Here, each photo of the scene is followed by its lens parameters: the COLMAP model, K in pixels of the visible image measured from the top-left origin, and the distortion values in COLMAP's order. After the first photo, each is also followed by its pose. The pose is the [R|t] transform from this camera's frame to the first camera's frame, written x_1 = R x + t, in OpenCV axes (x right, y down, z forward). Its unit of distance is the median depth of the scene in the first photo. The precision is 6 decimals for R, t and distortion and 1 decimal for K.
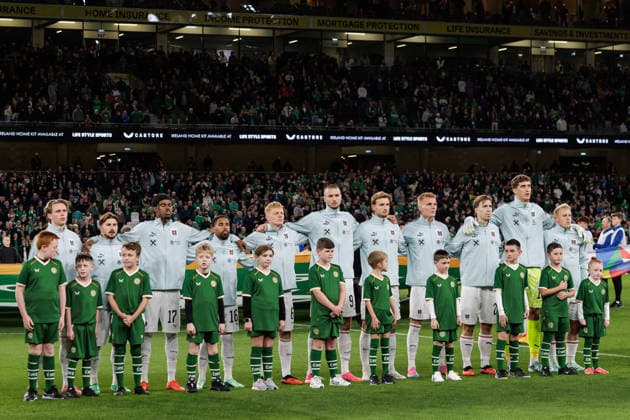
lens RADIAL K [[2560.4, 0, 319.4], [0, 2560.4, 209.7], [0, 0, 1]] dist [-0.018111, 0.000000]
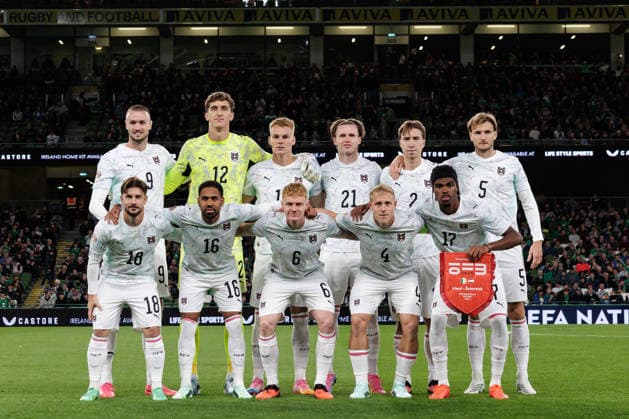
lens RADIAL K [[2556.3, 0, 314.5], [0, 2556.3, 209.4], [0, 0, 1]] dist [-0.018111, 0.000000]
pose [[0.834393, -0.005882, -0.551139, 0.407686], [0.001114, 0.999959, -0.008986, -0.003112], [0.551169, 0.006884, 0.834365, 0.286186]]
